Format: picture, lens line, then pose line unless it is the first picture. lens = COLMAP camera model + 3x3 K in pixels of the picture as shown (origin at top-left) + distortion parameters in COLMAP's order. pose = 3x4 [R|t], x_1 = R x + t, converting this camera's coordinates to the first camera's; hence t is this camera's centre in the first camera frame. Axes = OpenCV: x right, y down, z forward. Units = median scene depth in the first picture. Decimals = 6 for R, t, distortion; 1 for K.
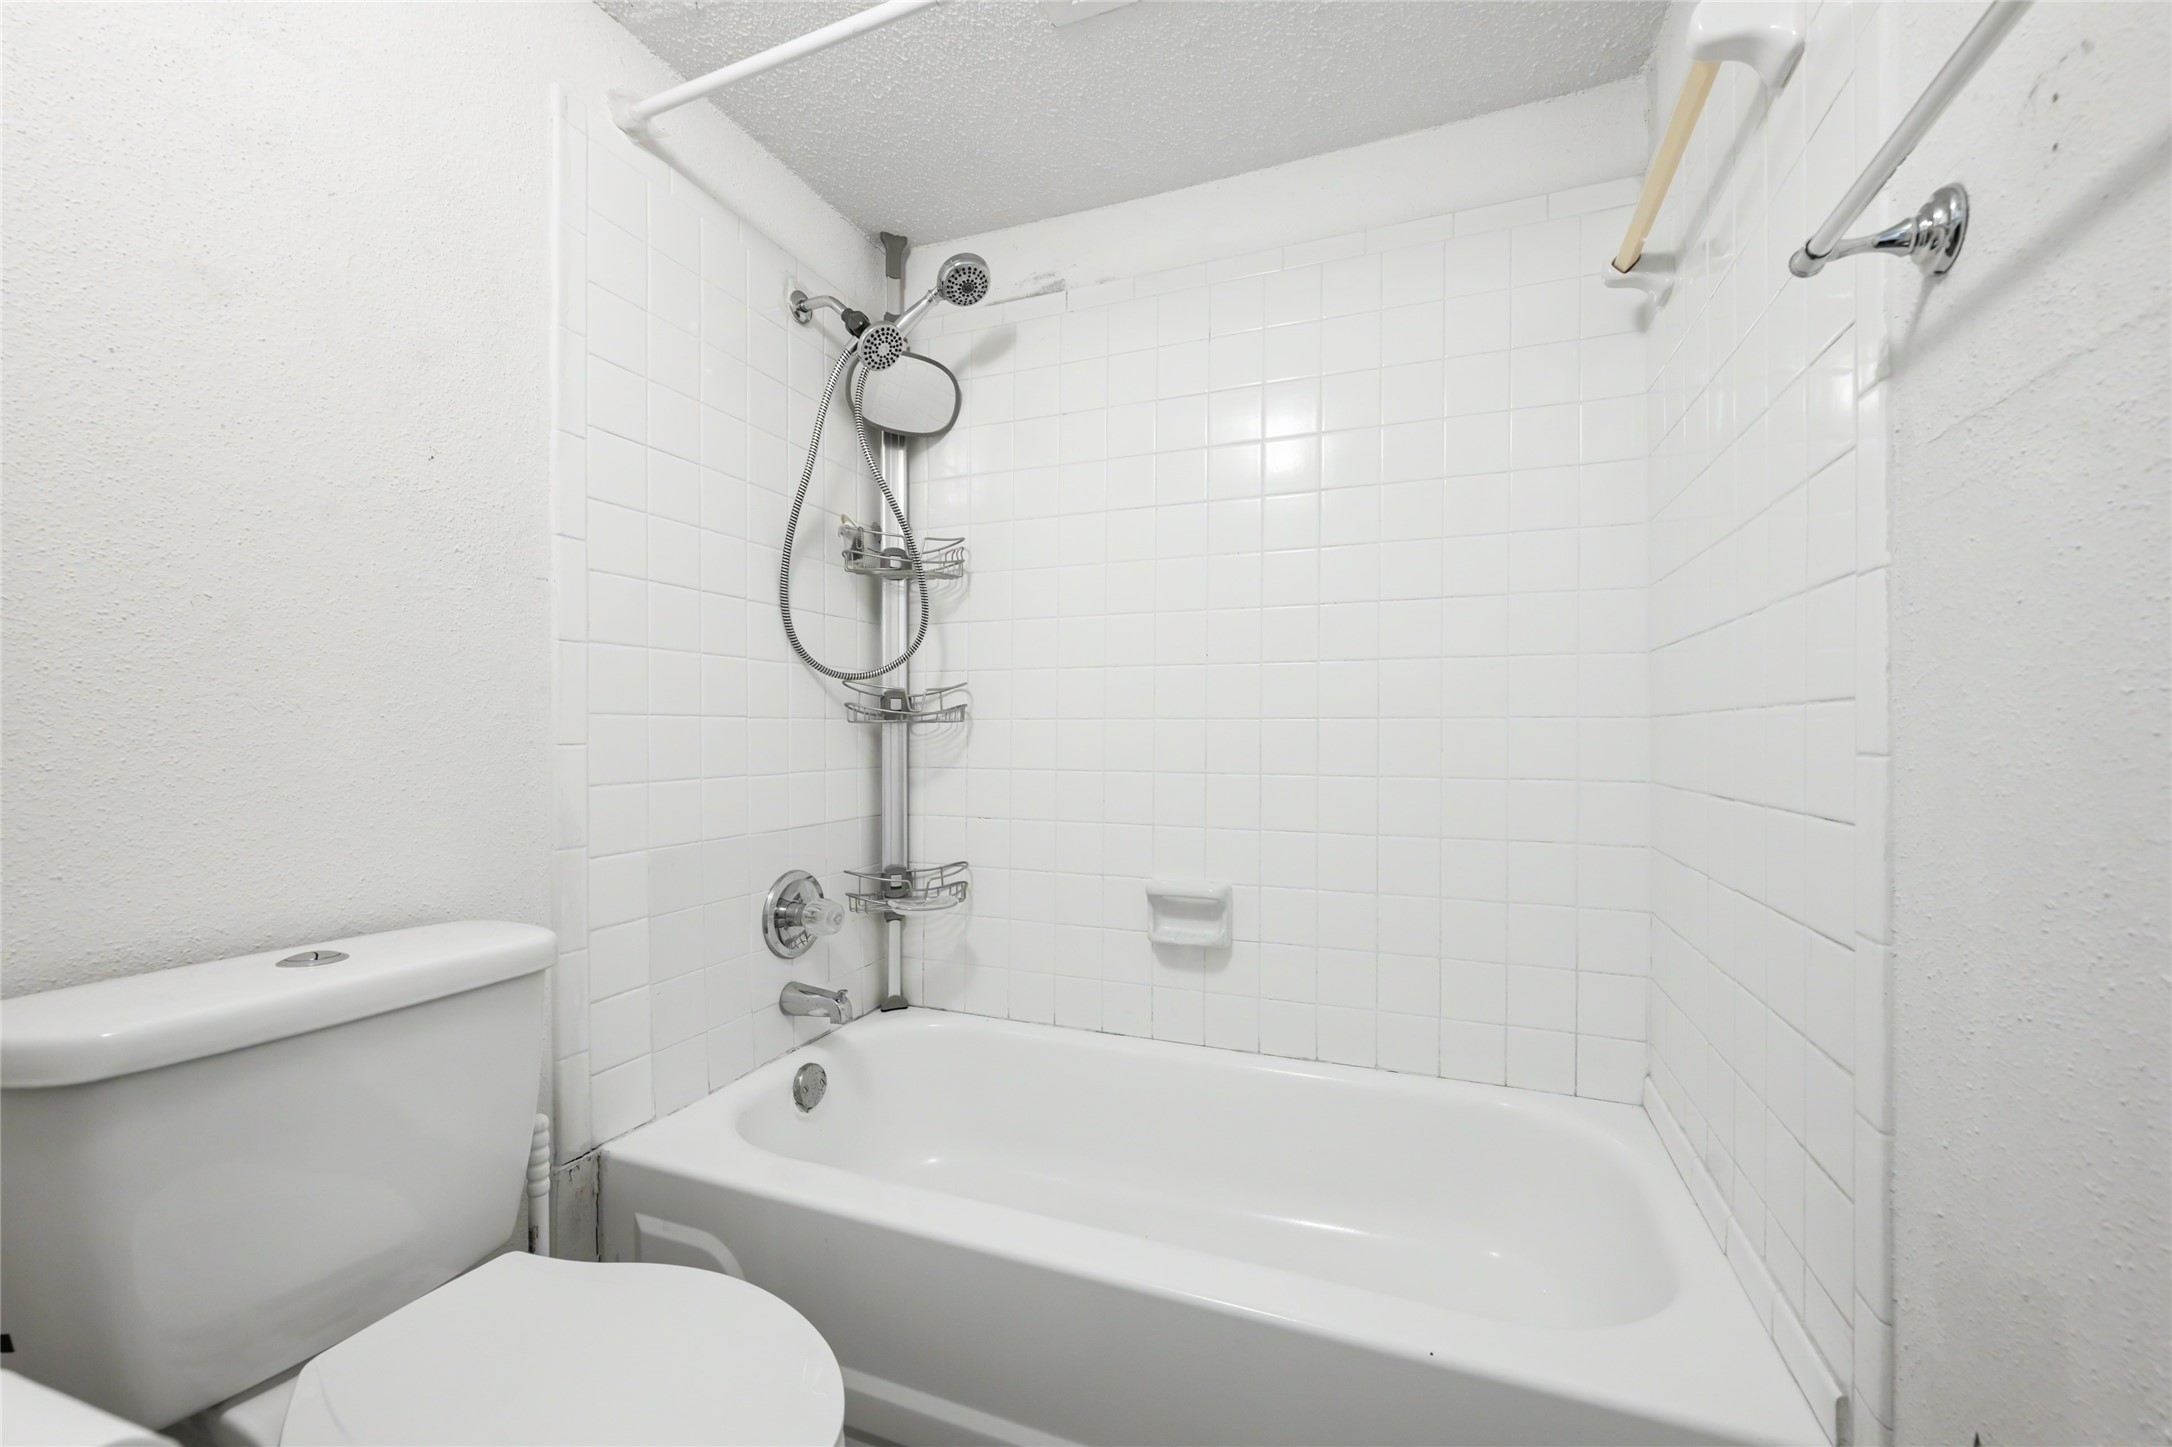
lens RADIAL K [[871.0, 0, 1085.0], [0, 871.0, 728.7], [0, 0, 1]] dist [-0.002510, -0.000217]
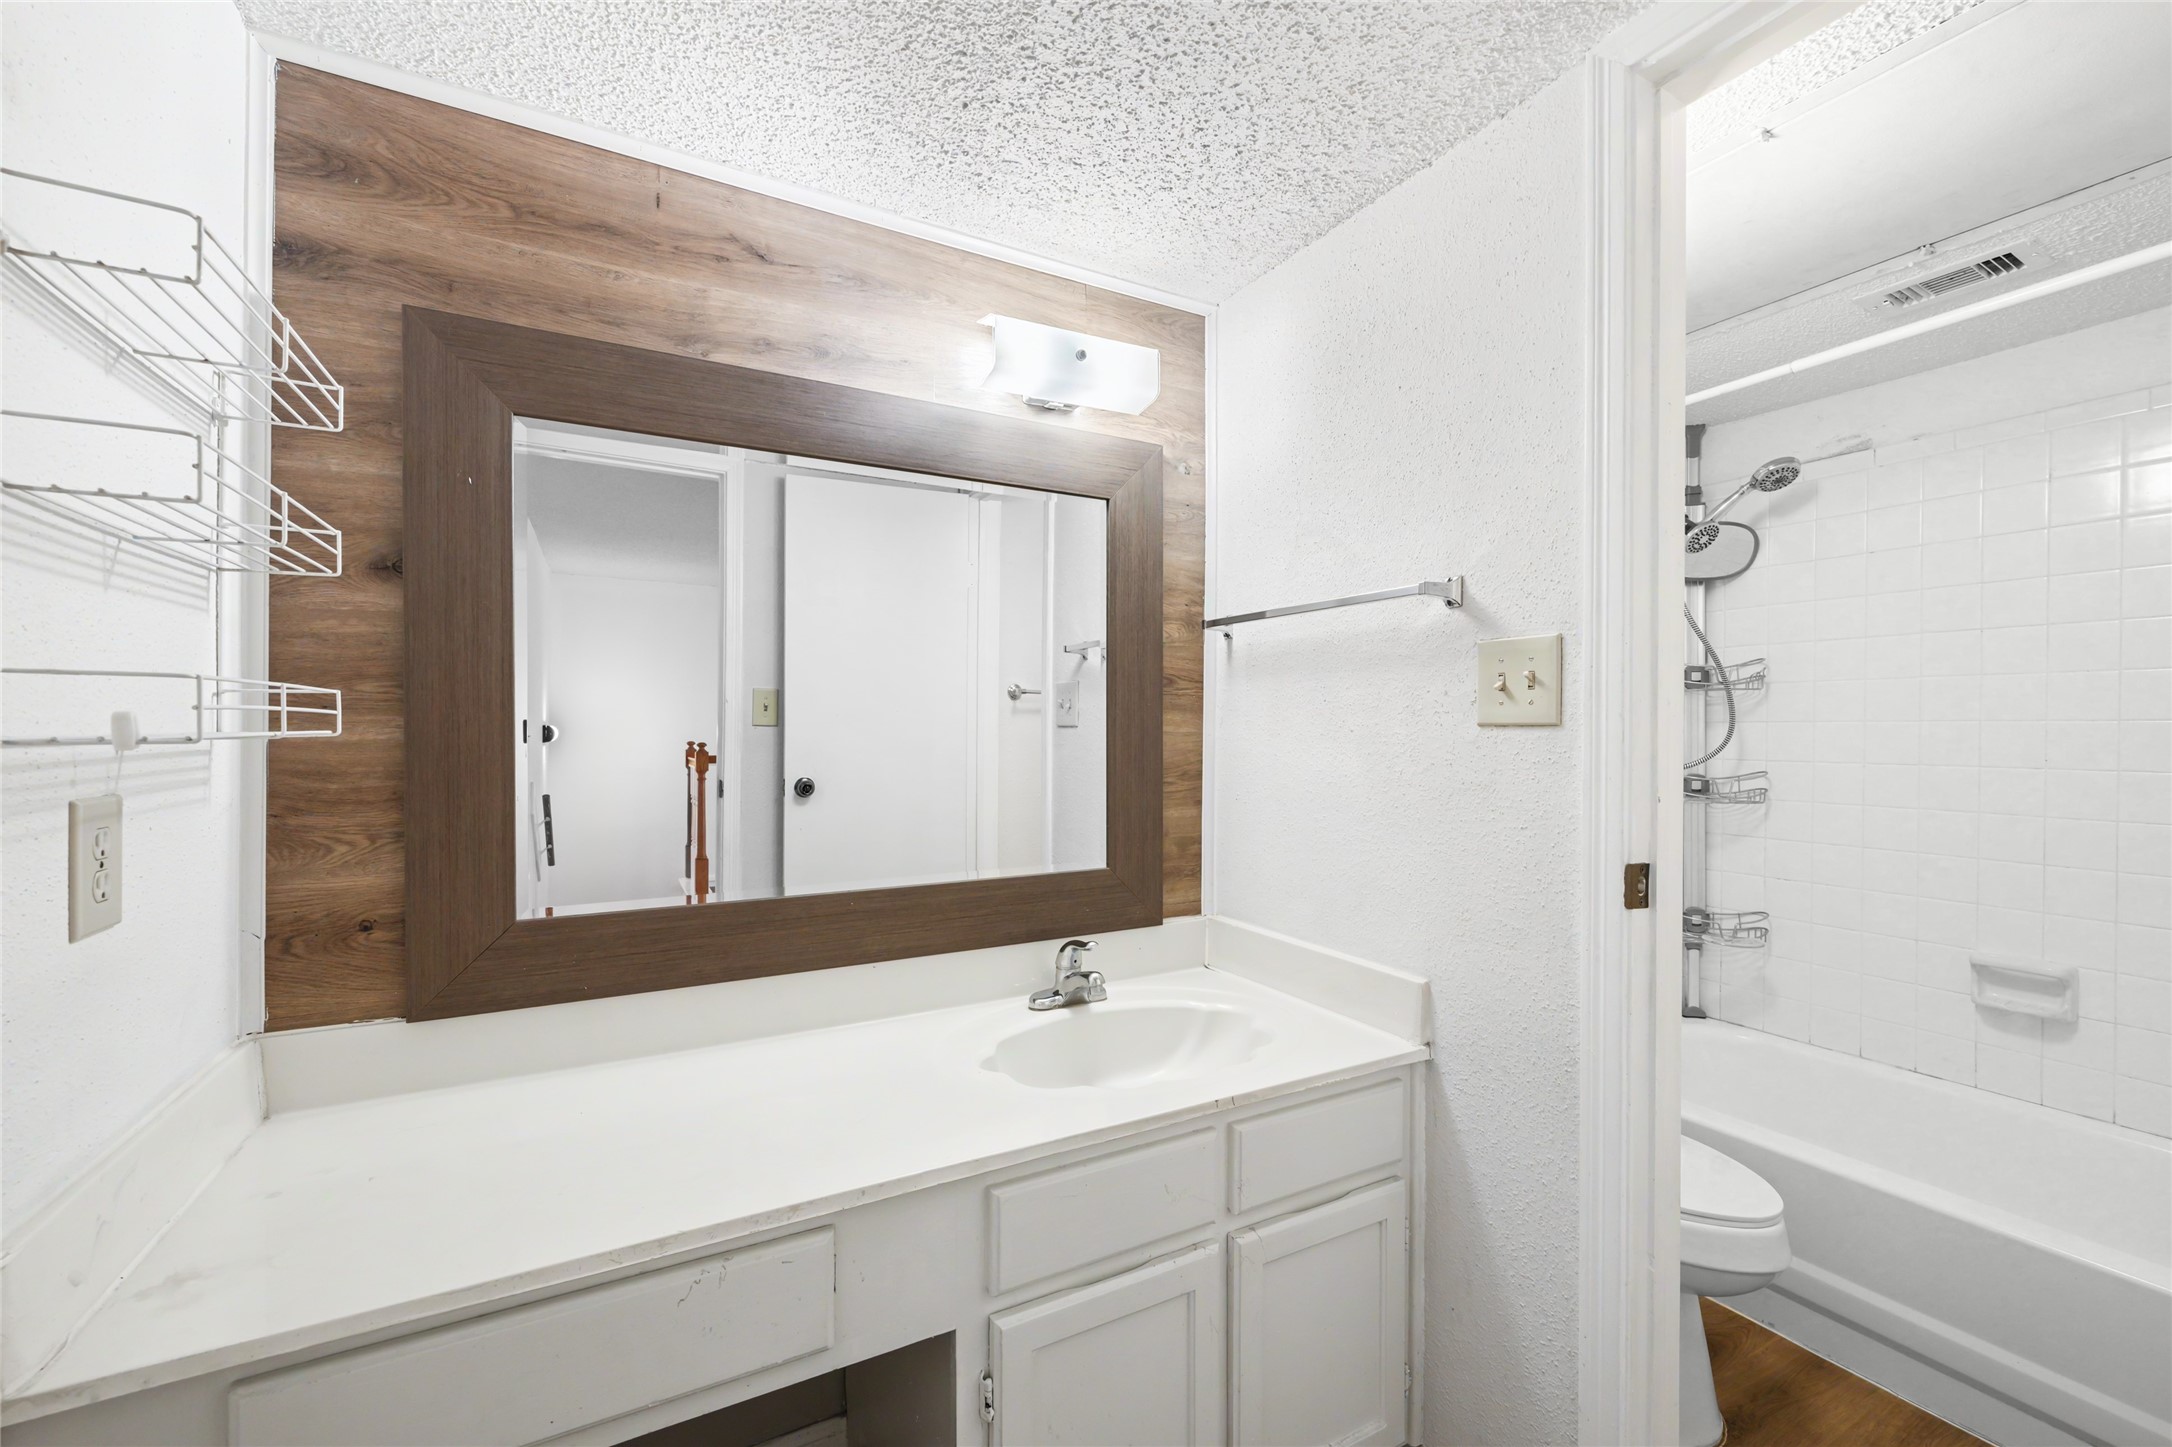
lens RADIAL K [[871.0, 0, 1085.0], [0, 871.0, 728.7], [0, 0, 1]] dist [-0.002510, -0.000217]
pose [[0.780918, -0.001570, -0.624632, -0.120633], [0.010164, 0.999896, 0.010194, -0.138174], [0.624551, -0.014310, 0.780853, -0.605120]]
